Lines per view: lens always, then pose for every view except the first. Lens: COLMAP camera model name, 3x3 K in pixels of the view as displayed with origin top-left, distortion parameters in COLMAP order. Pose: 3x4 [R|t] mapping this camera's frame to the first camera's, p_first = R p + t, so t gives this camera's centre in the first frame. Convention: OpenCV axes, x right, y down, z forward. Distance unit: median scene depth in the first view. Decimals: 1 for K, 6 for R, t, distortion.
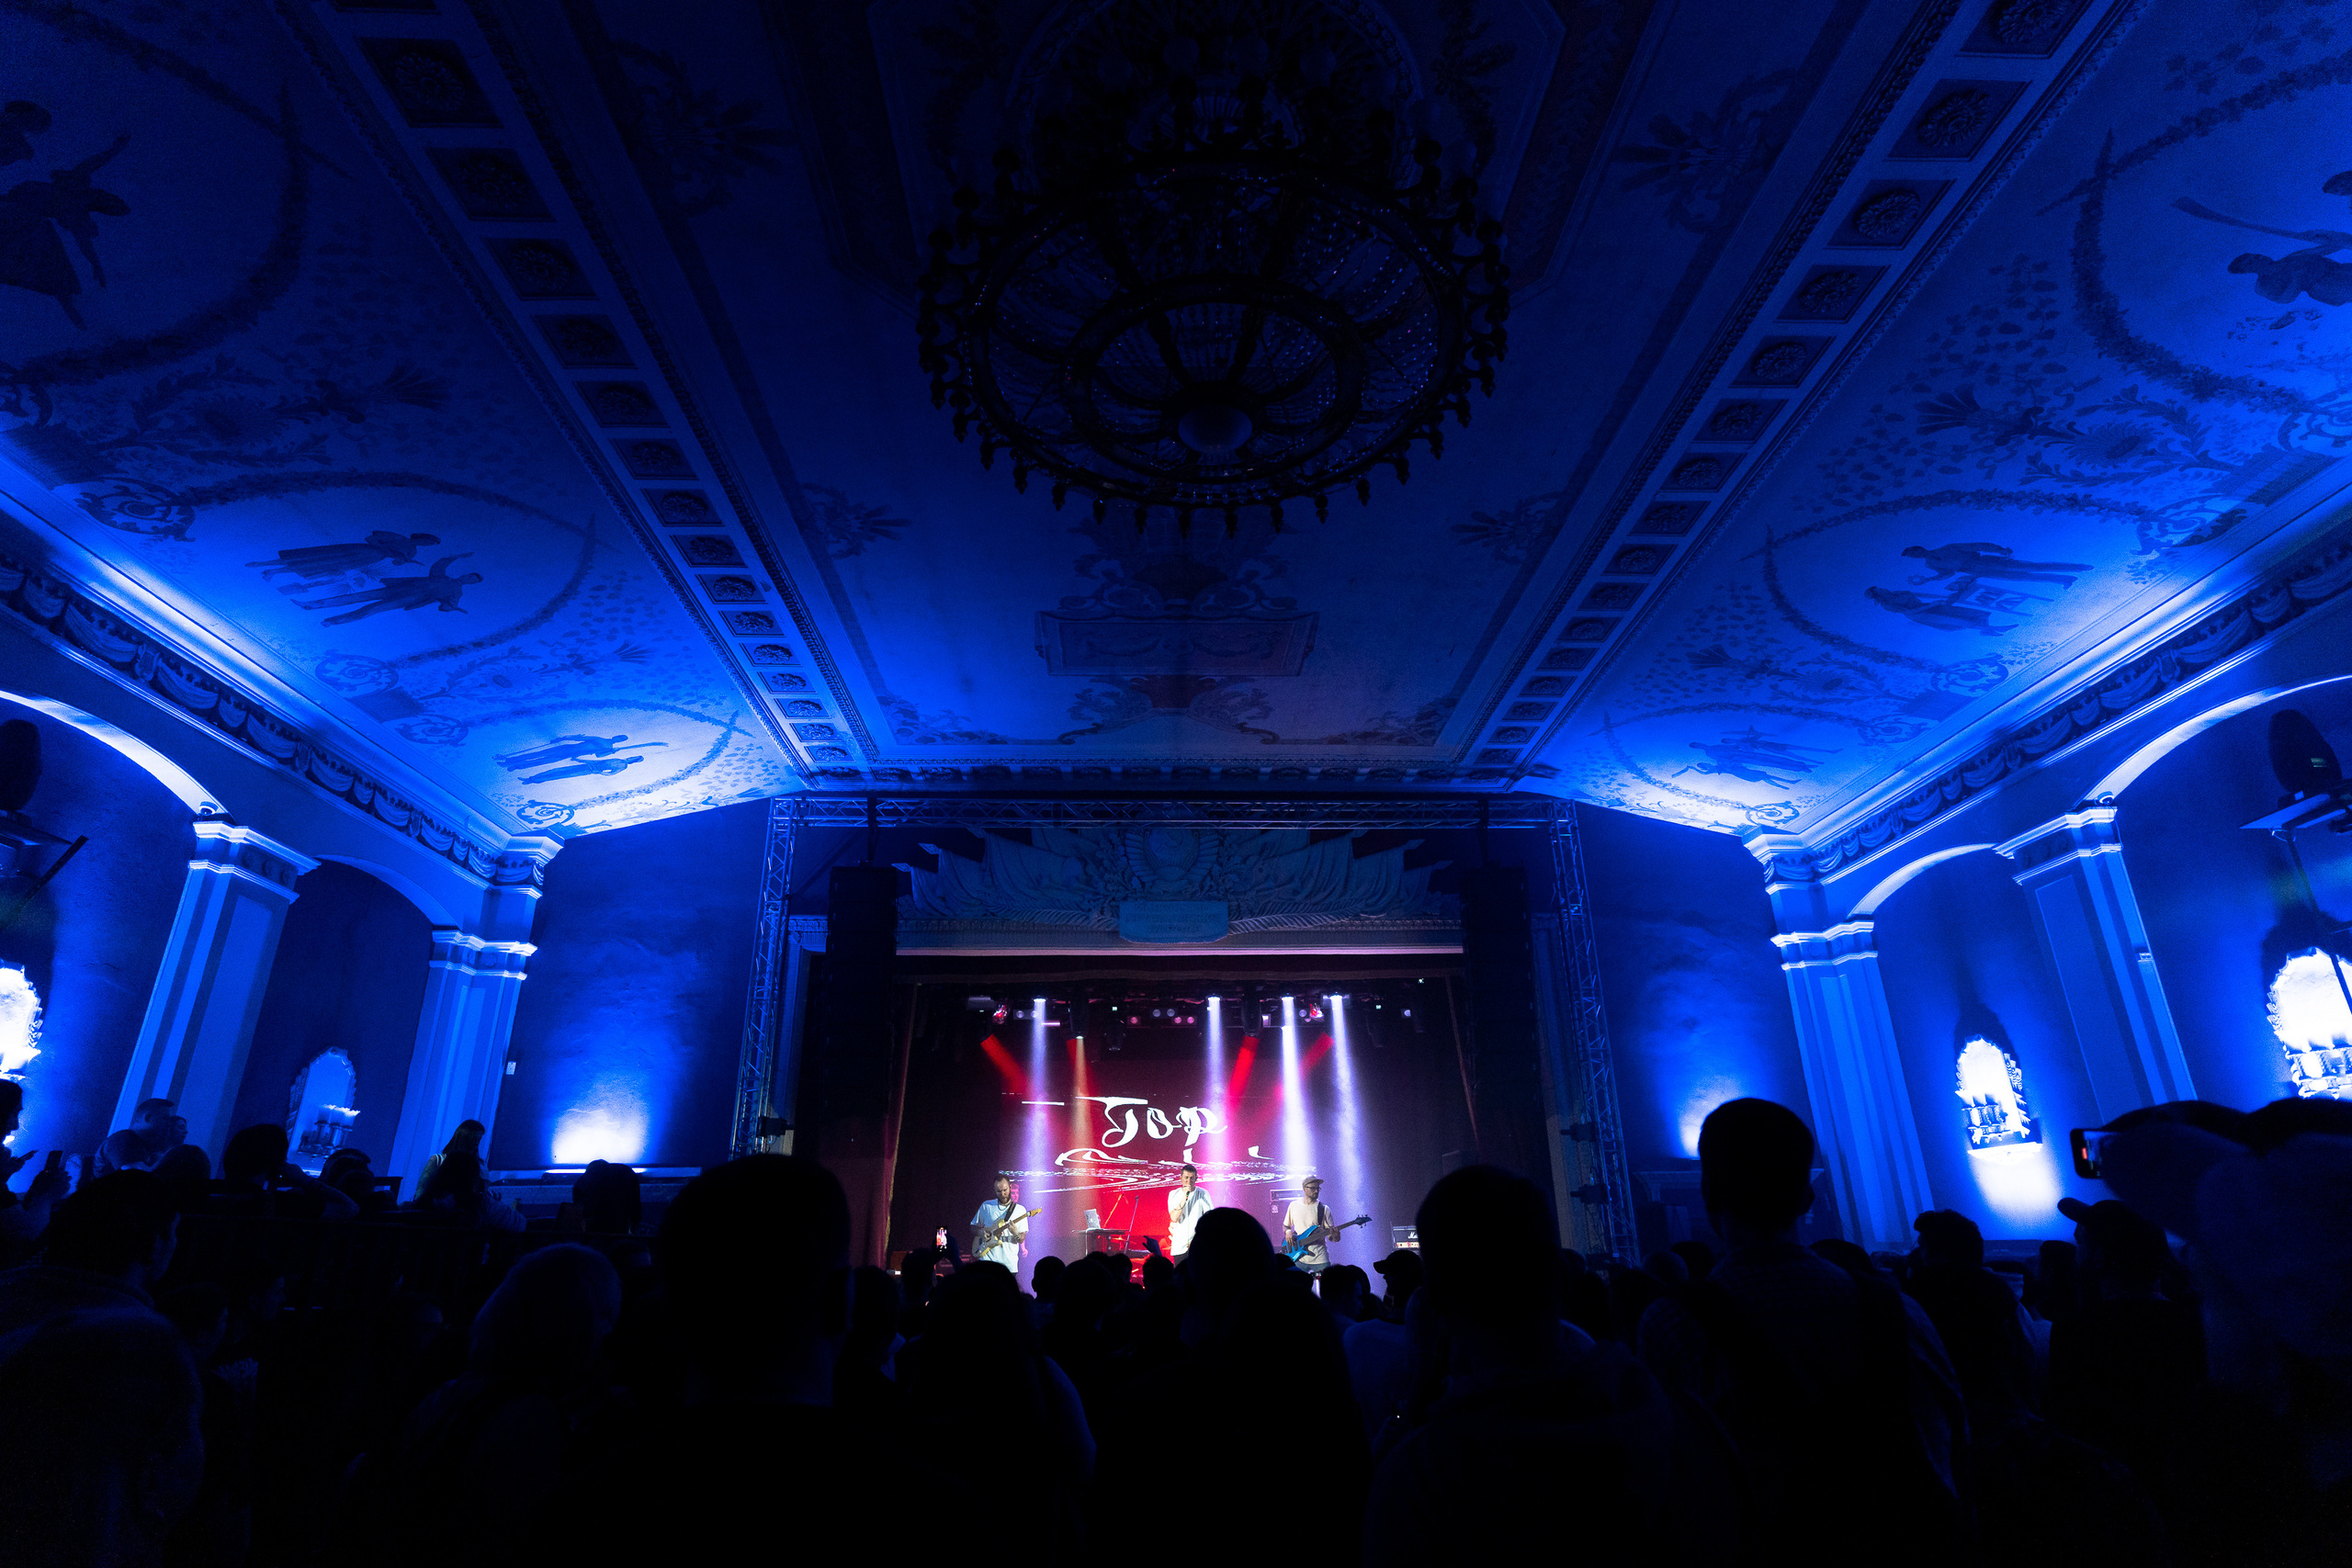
lens RADIAL K [[1190.1, 0, 1176.0], [0, 1190.1, 784.0], [0, 0, 1]] dist [-0.002935, 0.002072]
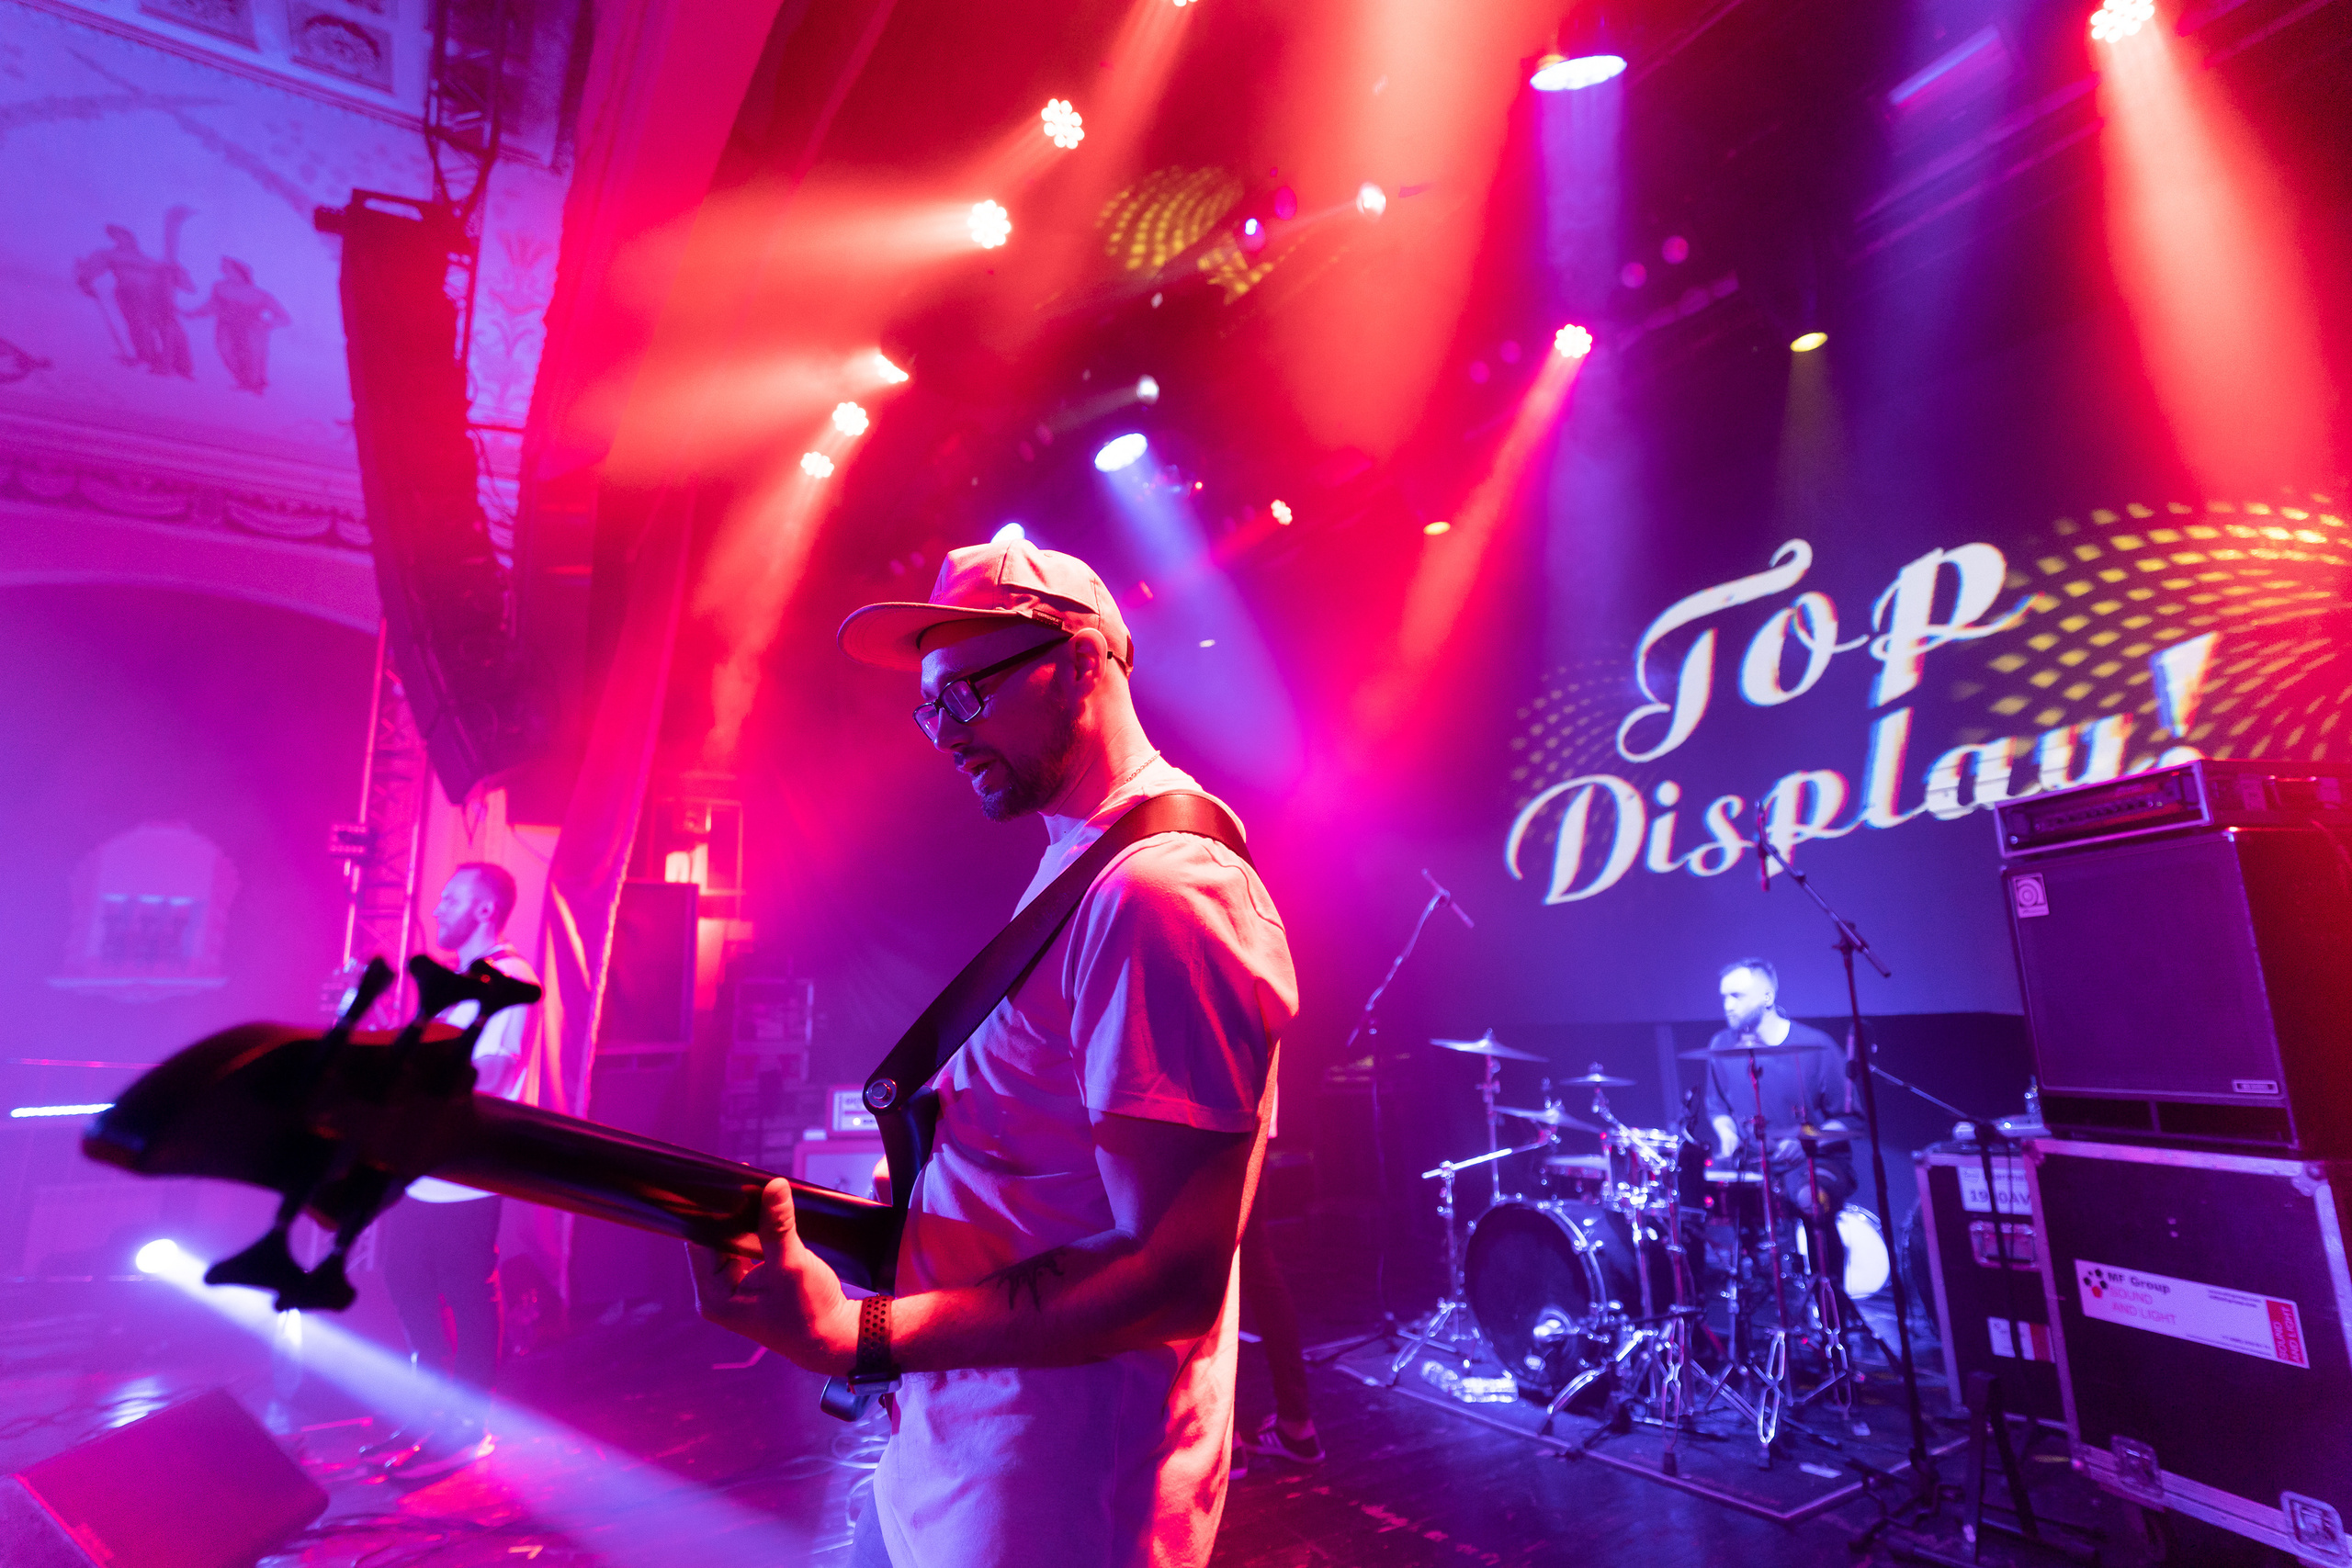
lens RADIAL K [[1190.1, 0, 1176.0], [0, 1190.1, 784.0], [0, 0, 1]] dist [-0.002935, 0.002072]
pose [[0.504345, -0.174958, -0.845592, 0.213975], [0.335696, 0.941955, 0.005326, 0.360151], [0.795578, -0.286548, 0.533803, 0.979939]]
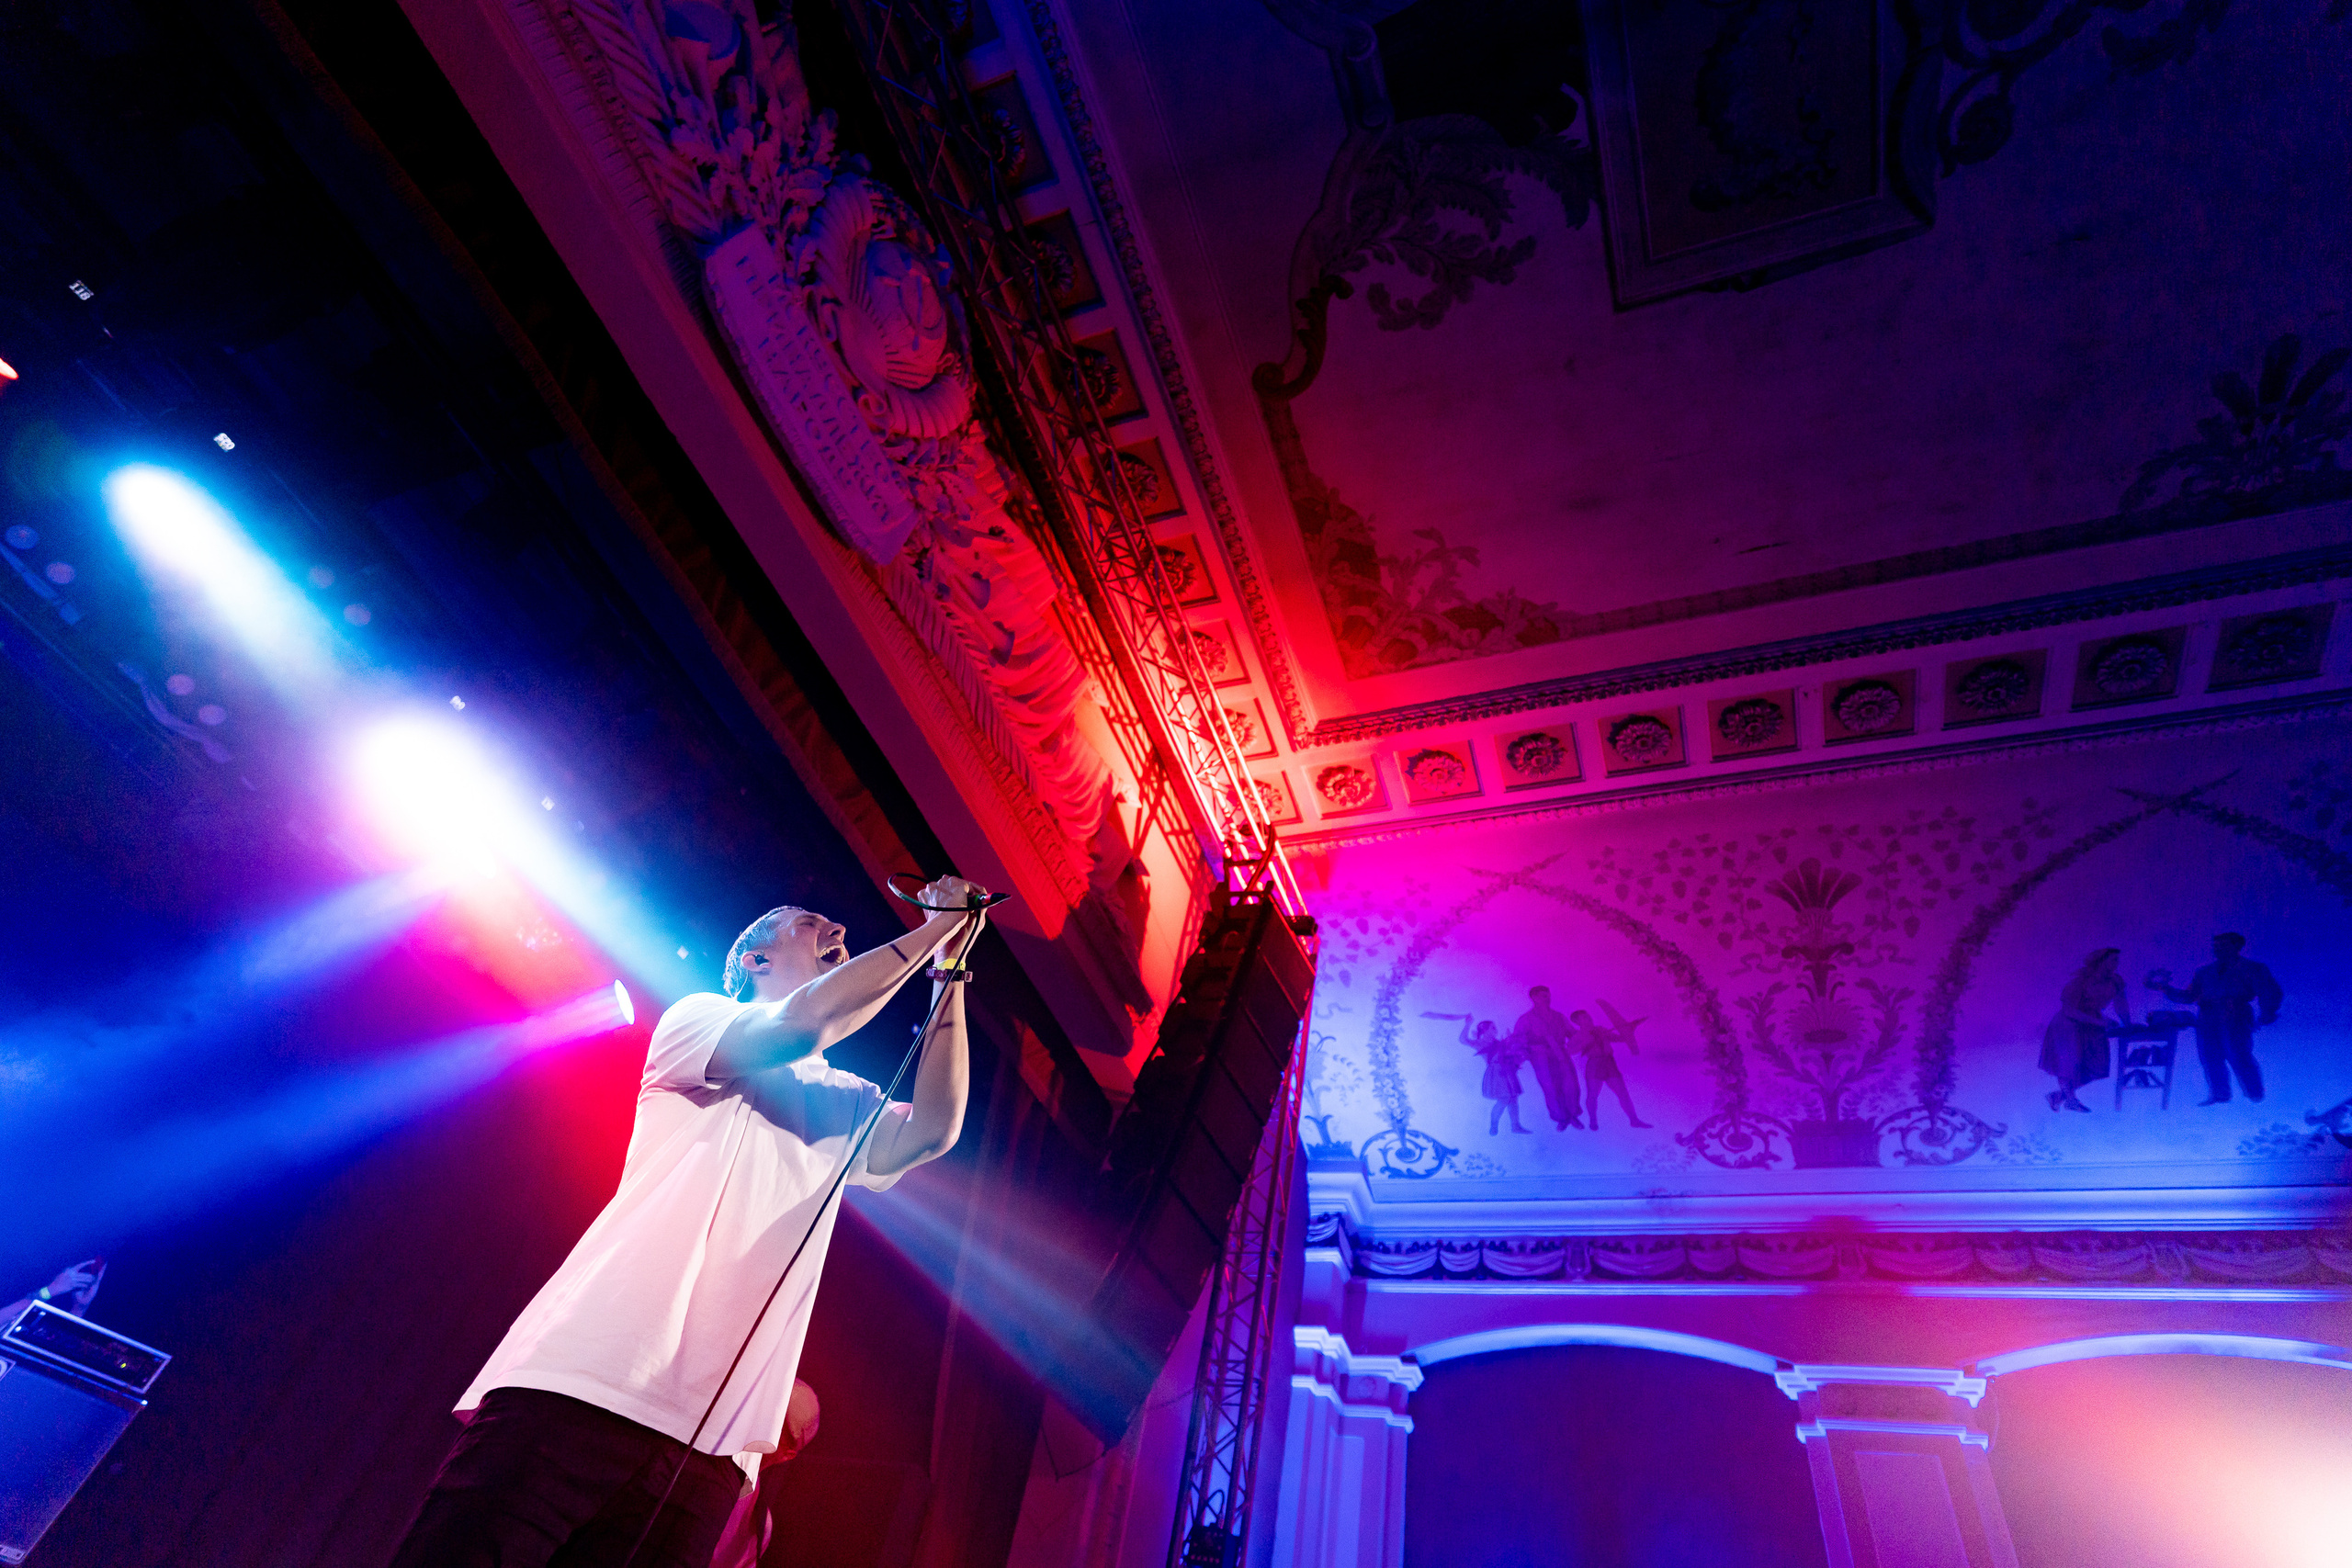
lens RADIAL K [[1190.1, 0, 1176.0], [0, 1190.1, 784.0], [0, 0, 1]] dist [-0.002935, 0.002072]
pose [[0.375478, 0.732770, 0.567508, -0.081633], [-0.504945, 0.675190, -0.537725, 0.336897], [-0.777204, -0.084657, 0.623527, 0.773212]]
